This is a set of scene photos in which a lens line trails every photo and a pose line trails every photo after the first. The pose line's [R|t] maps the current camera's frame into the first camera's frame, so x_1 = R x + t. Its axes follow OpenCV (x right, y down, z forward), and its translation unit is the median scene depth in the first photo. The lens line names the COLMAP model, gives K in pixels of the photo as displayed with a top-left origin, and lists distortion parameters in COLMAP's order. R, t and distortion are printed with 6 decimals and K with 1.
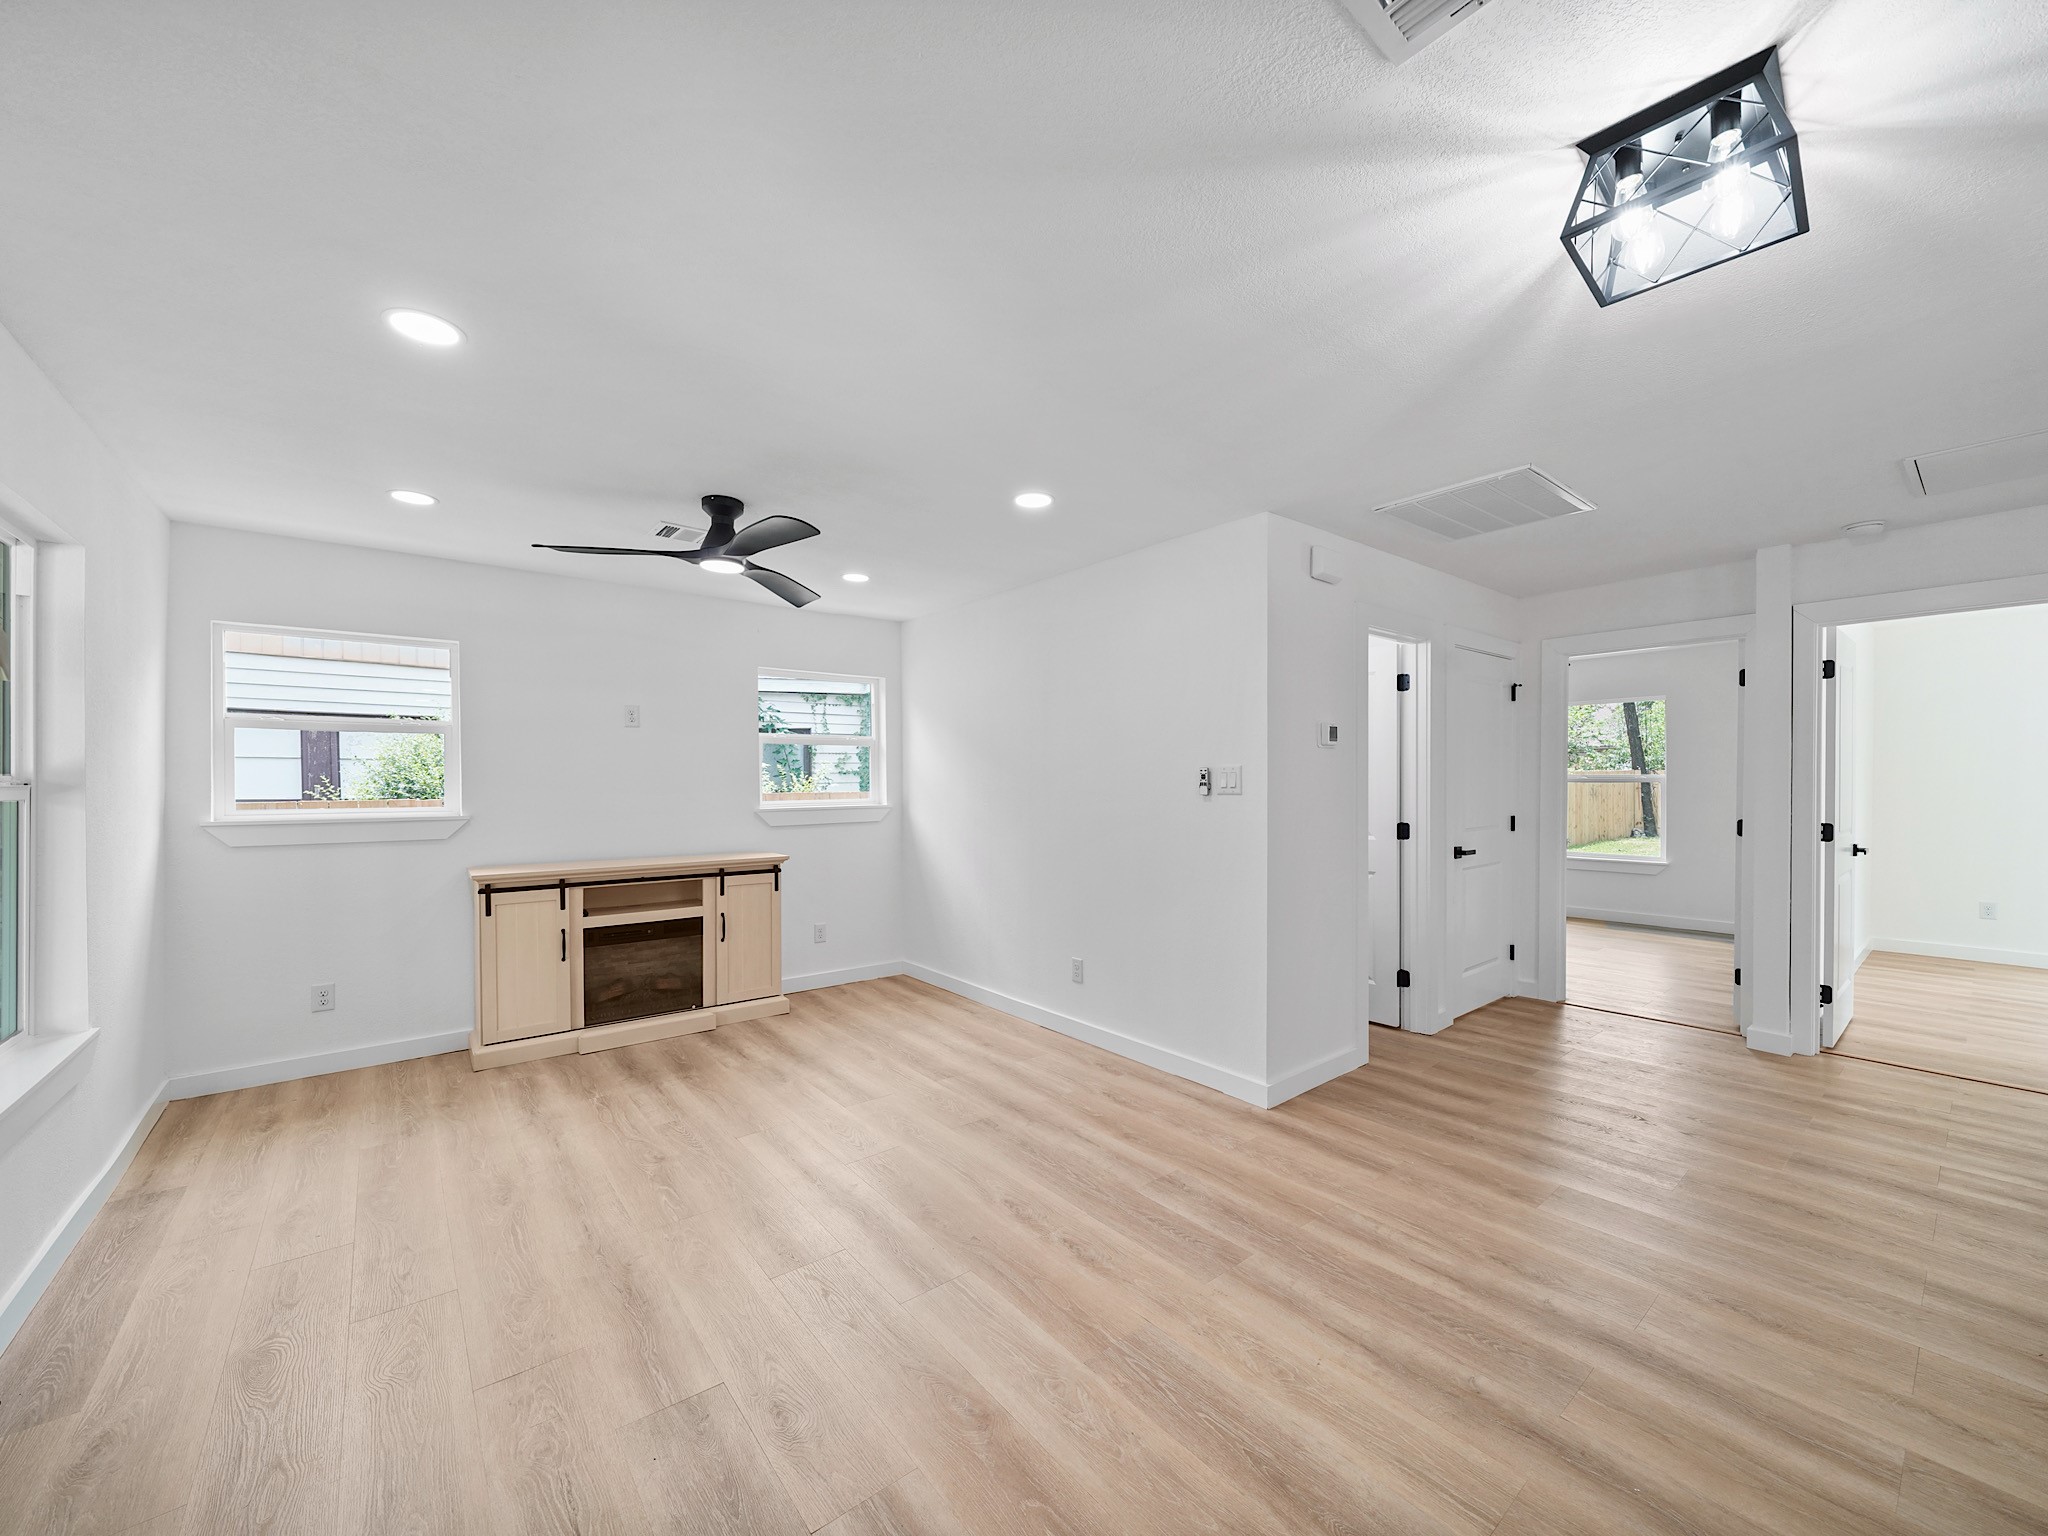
lens RADIAL K [[790.5, 0, 1023.2], [0, 790.5, 791.9], [0, 0, 1]] dist [-0.004361, -0.000929]
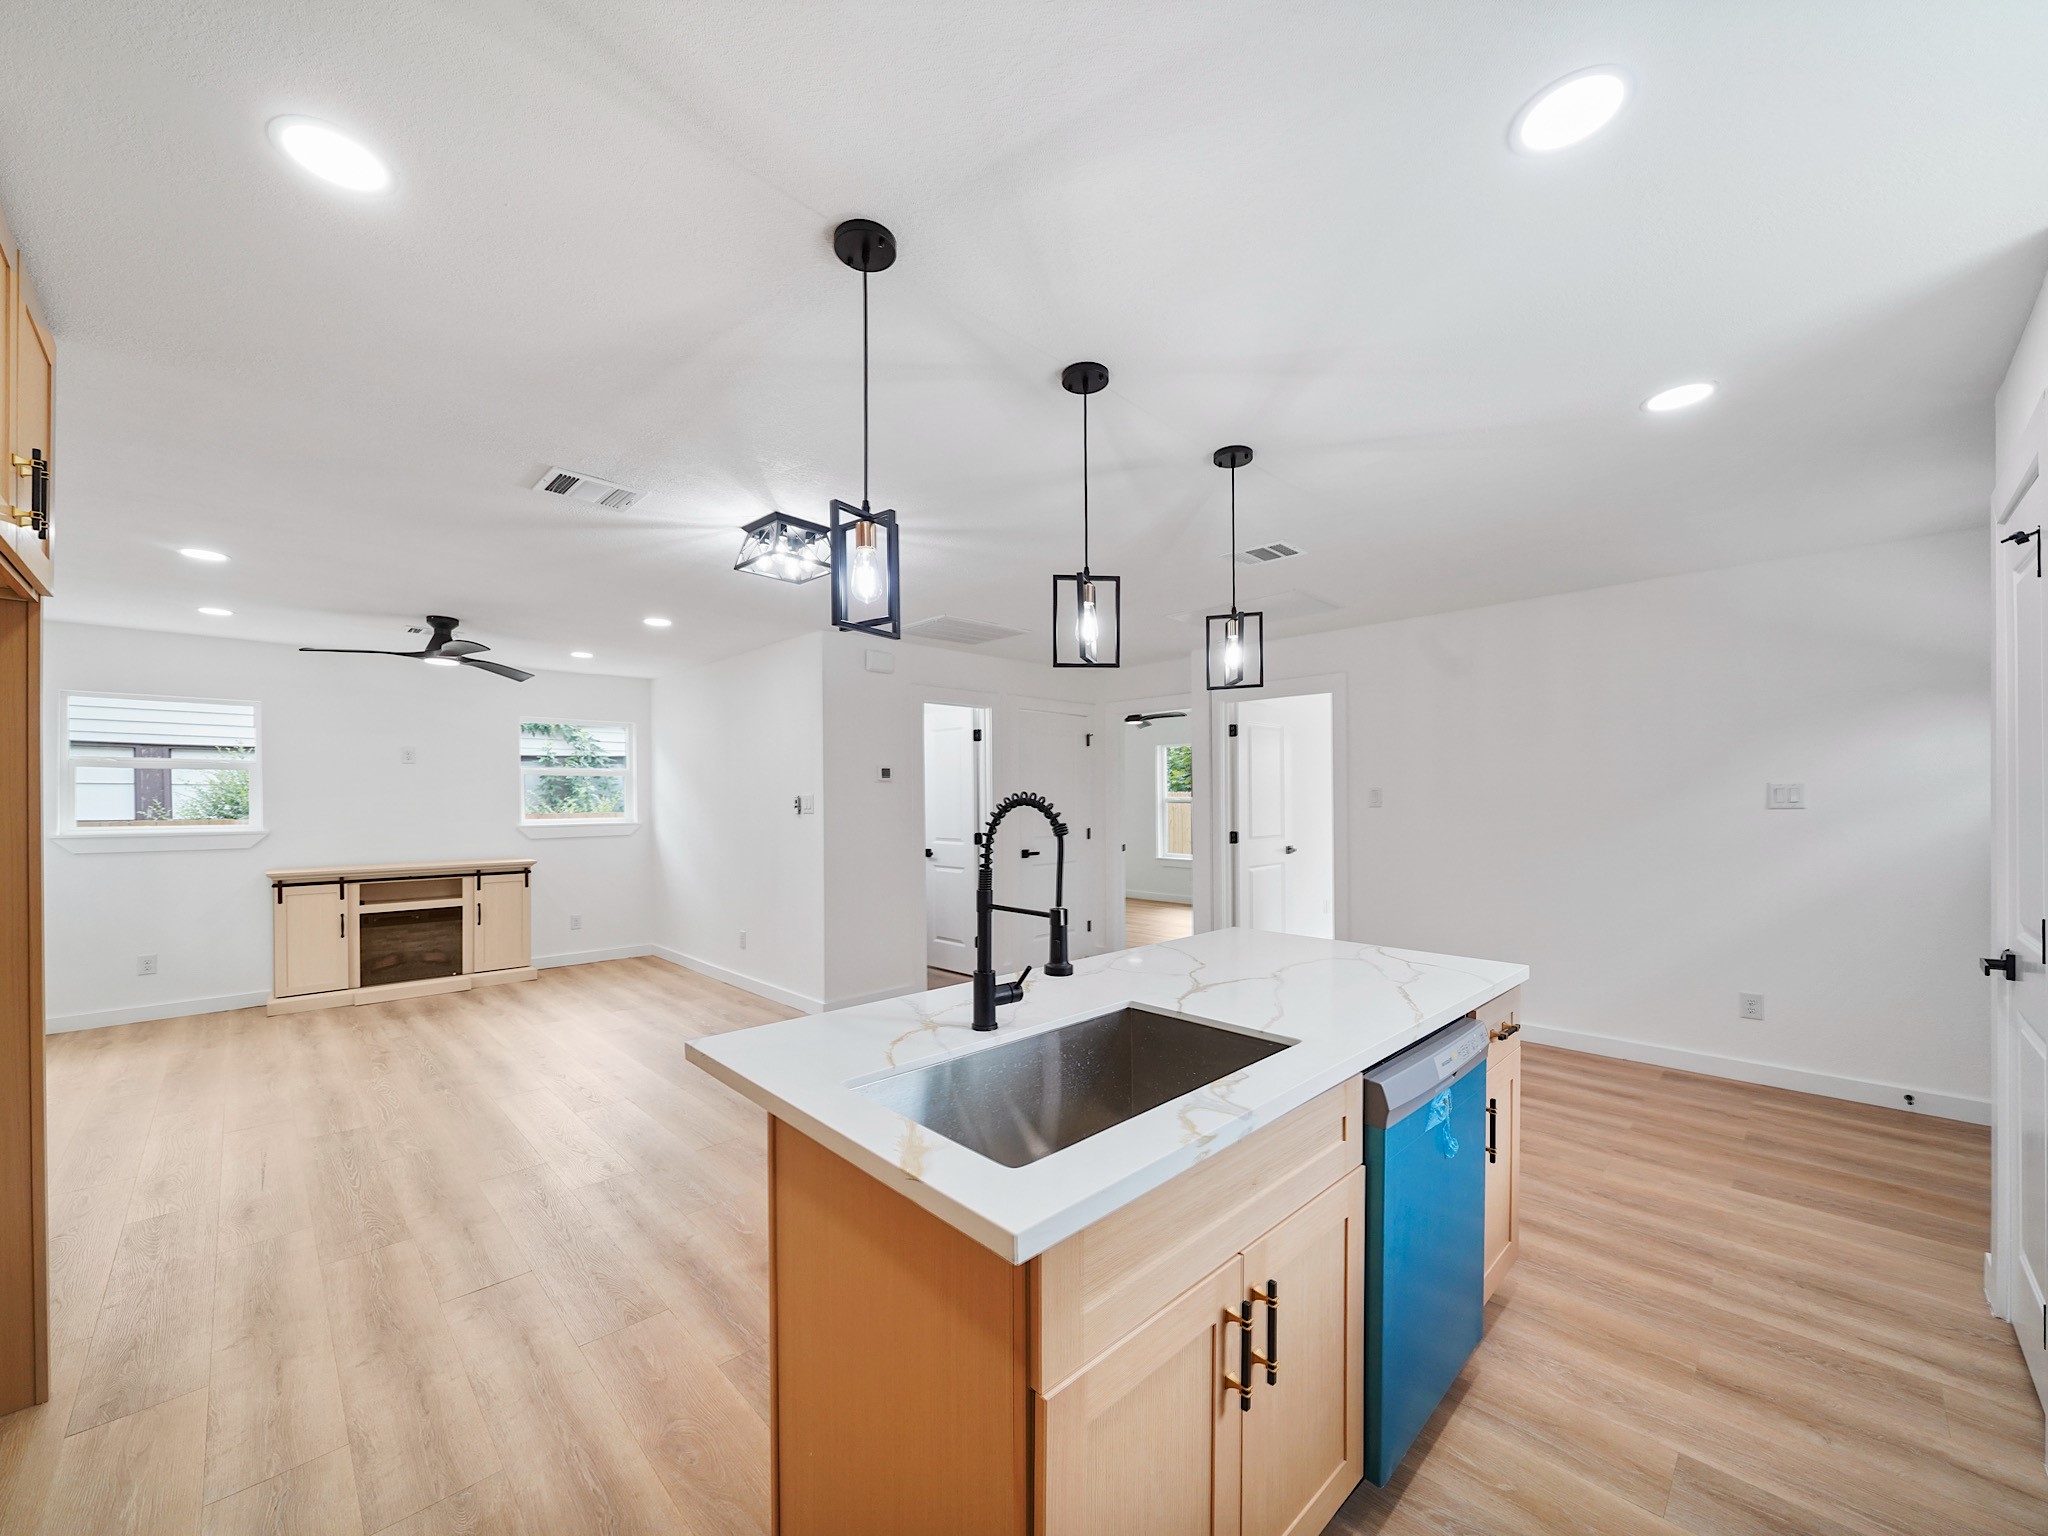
lens RADIAL K [[790.5, 0, 1022.9], [0, 790.5, 803.1], [0, 0, 1]] dist [-0.004361, -0.000929]
pose [[0.994846, -0.001821, 0.101379, 0.500008], [0.002701, 0.999960, -0.008552, -0.002809], [-0.101359, 0.008782, 0.994811, -0.527233]]
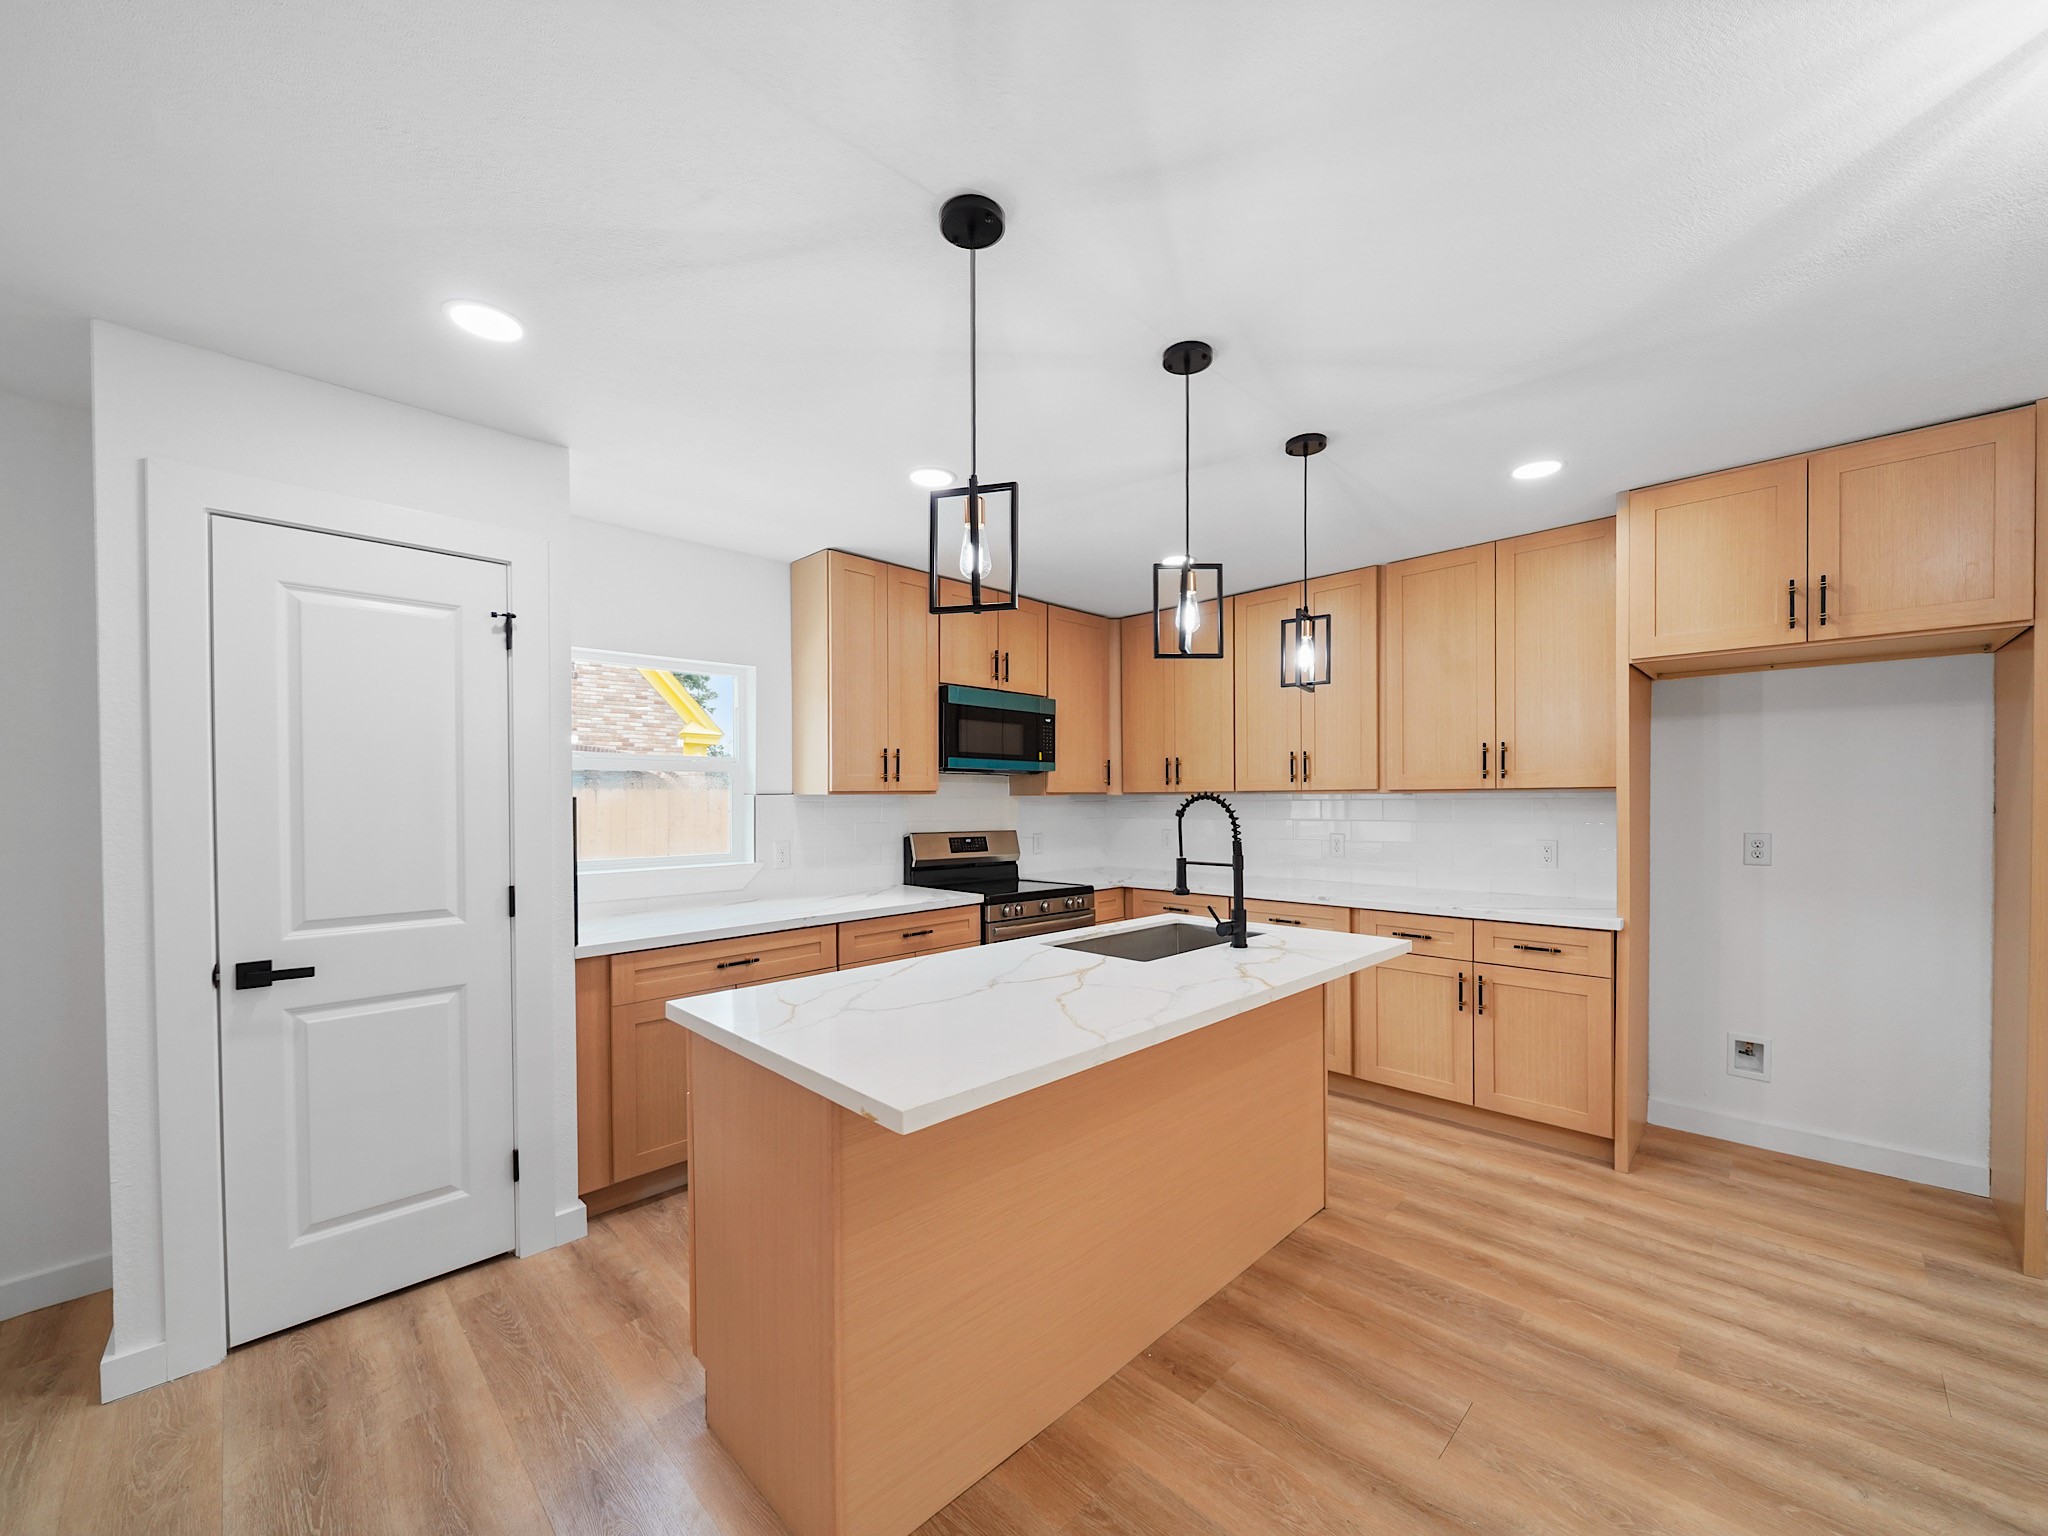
lens RADIAL K [[790.5, 0, 1027.8], [0, 790.5, 799.7], [0, 0, 1]] dist [-0.004361, -0.000929]
pose [[-0.993815, 0.010370, -0.110562, 0.780407], [0.008443, 0.999804, 0.017888, -0.018182], [0.110726, 0.016844, -0.993708, 0.582923]]
